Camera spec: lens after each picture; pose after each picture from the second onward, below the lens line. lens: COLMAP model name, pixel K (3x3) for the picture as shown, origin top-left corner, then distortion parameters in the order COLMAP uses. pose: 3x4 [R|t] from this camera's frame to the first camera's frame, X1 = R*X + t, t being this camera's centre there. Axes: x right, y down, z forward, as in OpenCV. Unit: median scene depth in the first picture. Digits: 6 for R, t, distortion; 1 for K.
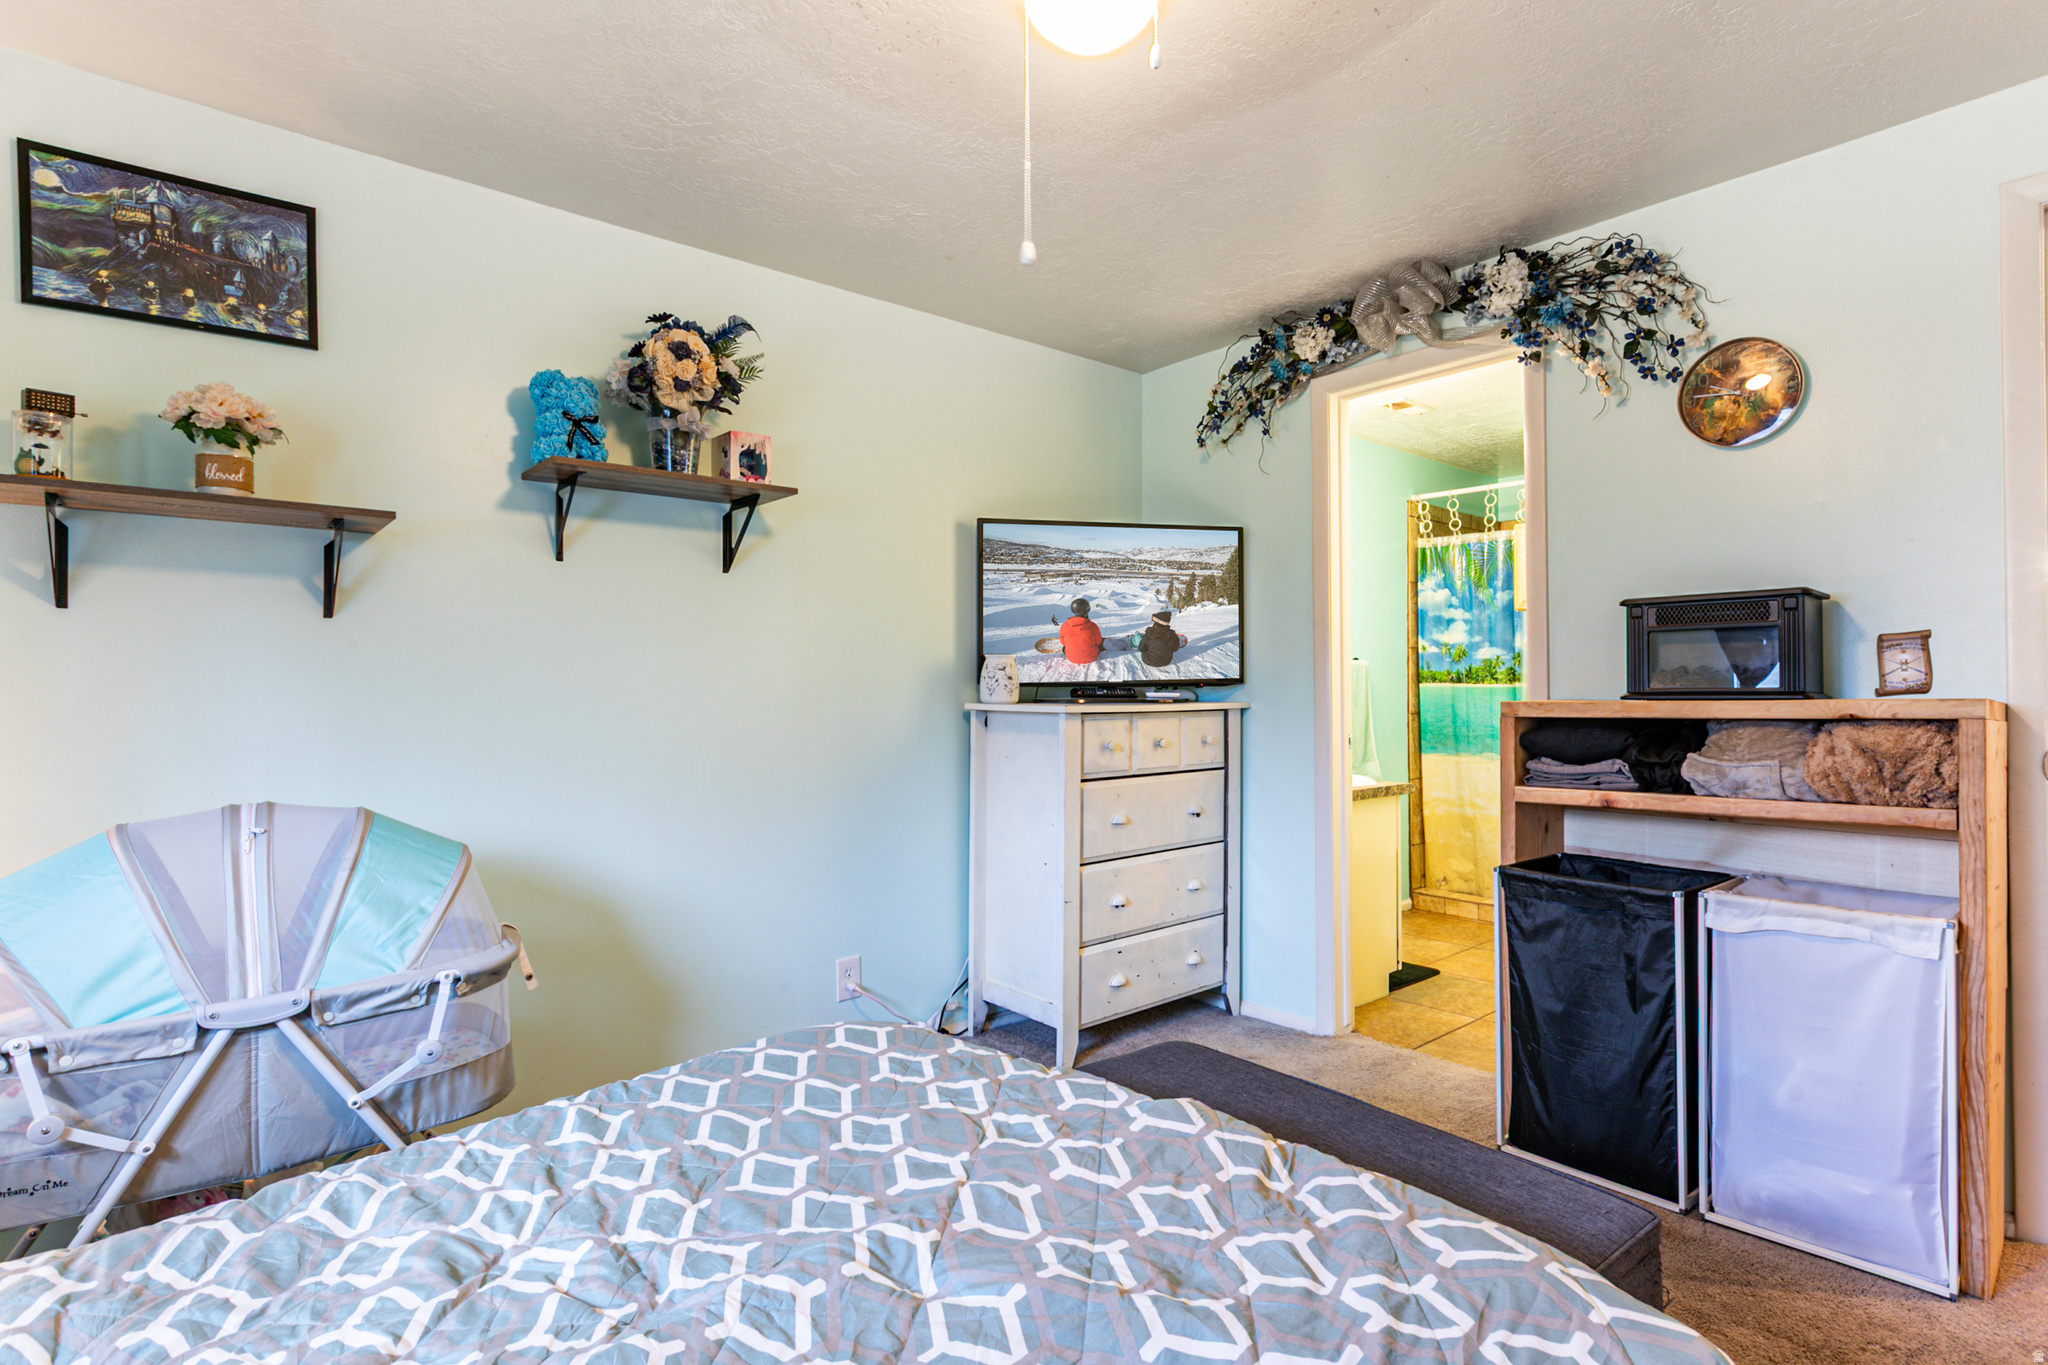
lens RADIAL K [[1027.4, 0, 1024.0], [0, 1027.4, 682.5], [0, 0, 1]] dist [-0.012992, 0.001004]
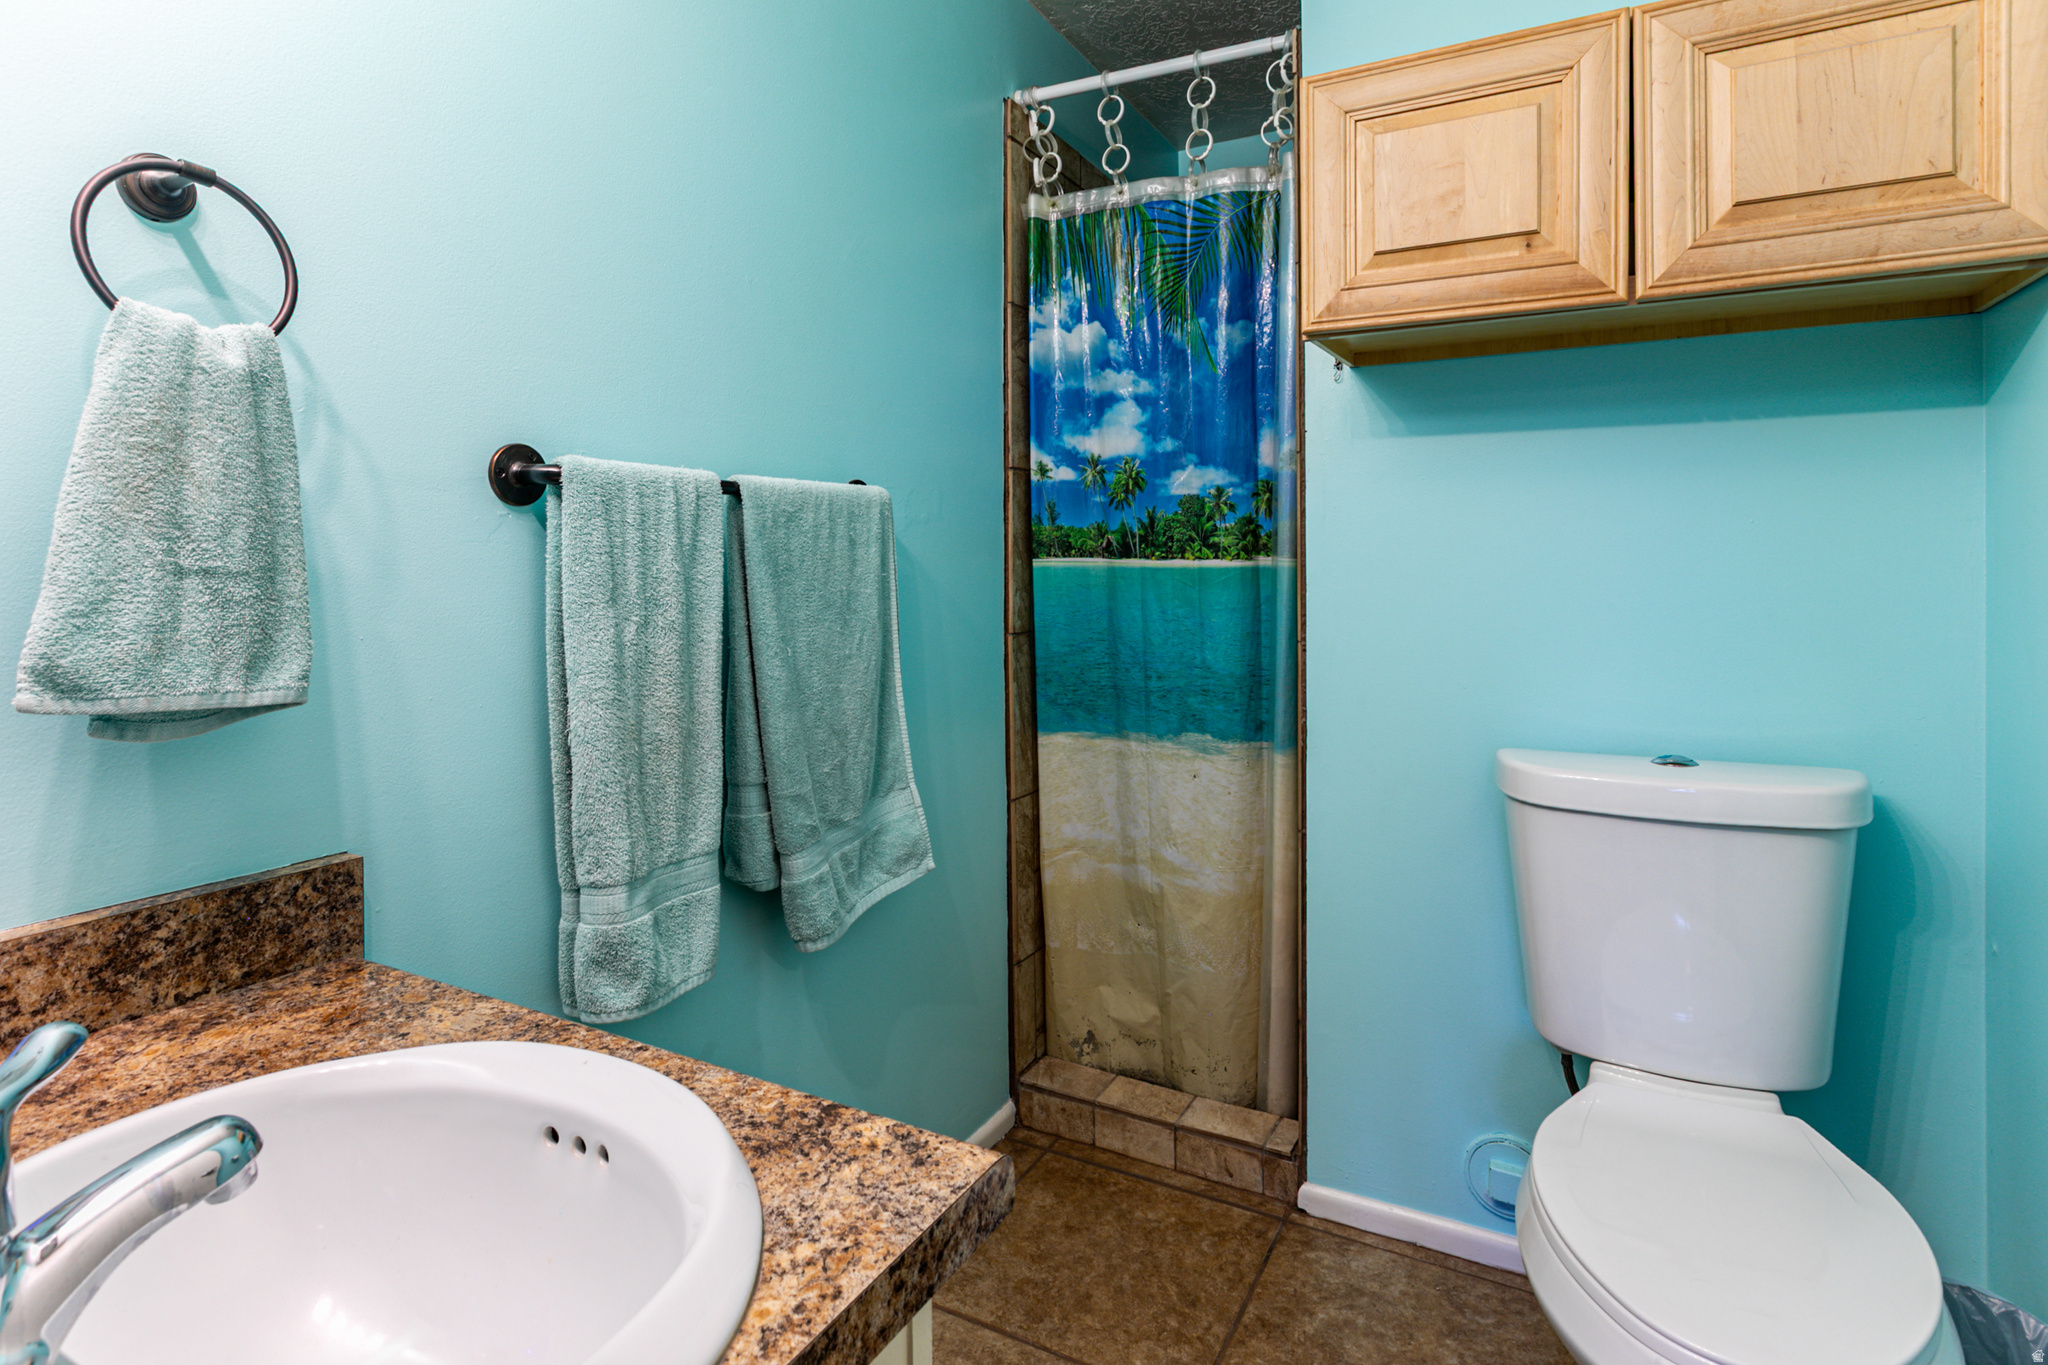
lens RADIAL K [[1027.4, 0, 1024.0], [0, 1027.4, 682.5], [0, 0, 1]] dist [-0.012992, 0.001004]
pose [[0.937315, -0.043435, 0.345766, 0.245917], [0.002489, 0.993011, 0.117995, 0.001661], [-0.348475, -0.109737, 0.930872, 0.633043]]
